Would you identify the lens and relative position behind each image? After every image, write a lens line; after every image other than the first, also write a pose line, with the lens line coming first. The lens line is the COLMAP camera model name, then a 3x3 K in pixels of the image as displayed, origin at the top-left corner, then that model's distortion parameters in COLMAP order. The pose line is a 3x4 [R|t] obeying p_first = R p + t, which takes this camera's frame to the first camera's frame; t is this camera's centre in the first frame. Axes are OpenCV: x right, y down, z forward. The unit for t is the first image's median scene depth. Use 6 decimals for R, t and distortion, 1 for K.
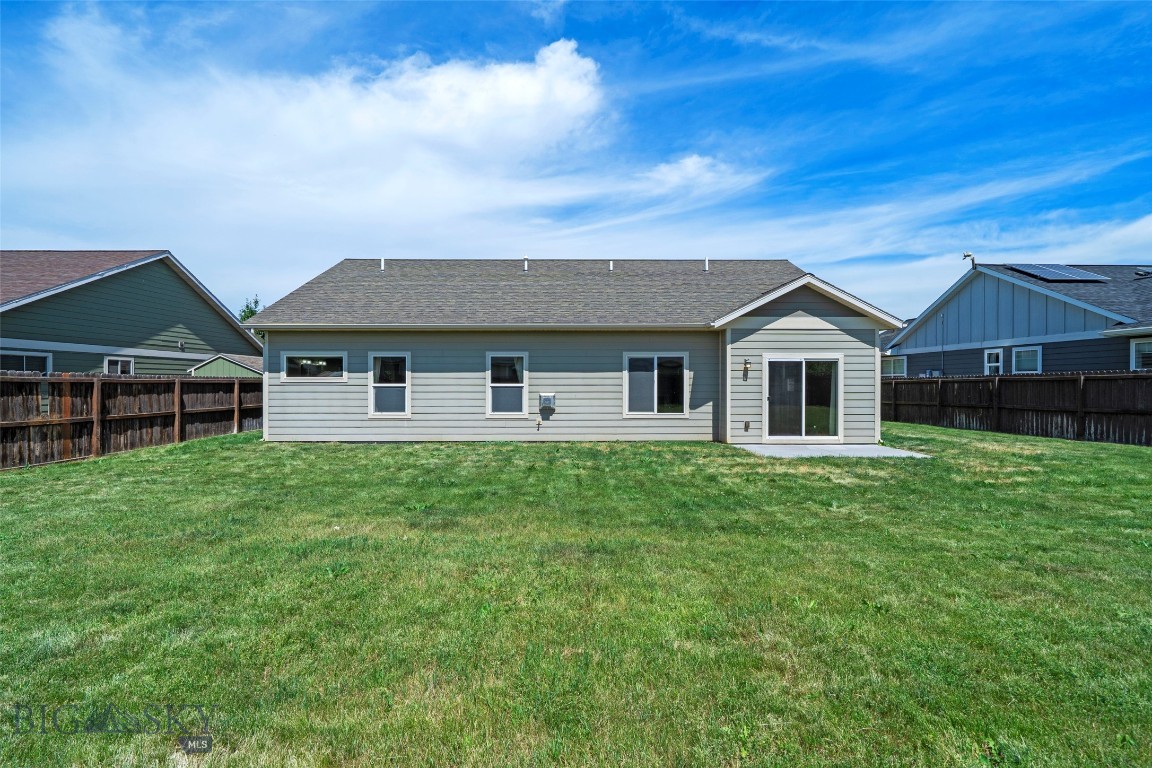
lens RADIAL K [[517.4, 0, 575.3], [0, 517.4, 387.3], [0, 0, 1]] dist [0.001446, 0.000187]
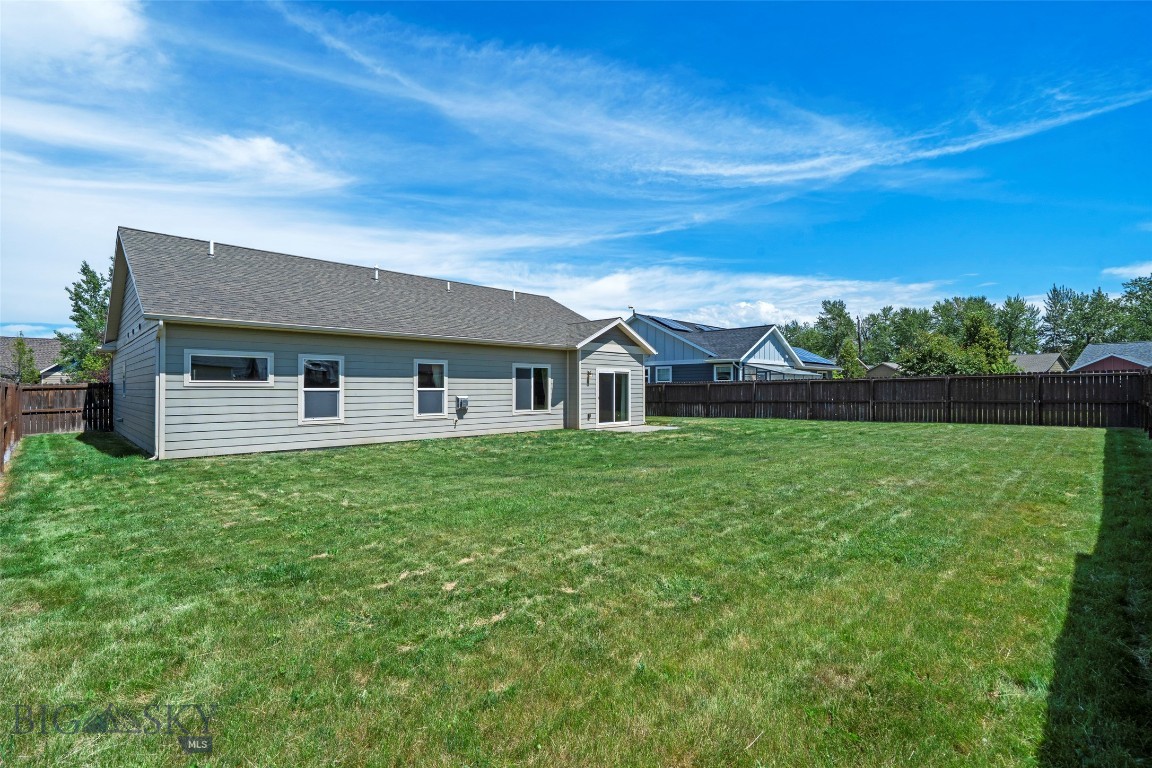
lens RADIAL K [[517.4, 0, 555.7], [0, 517.4, 367.3], [0, 0, 1]] dist [0.001446, 0.000187]
pose [[0.732784, 0.026541, 0.679944, -0.606189], [0.005983, 0.998949, -0.045441, 0.000863], [-0.680435, 0.037366, 0.731855, -0.006782]]
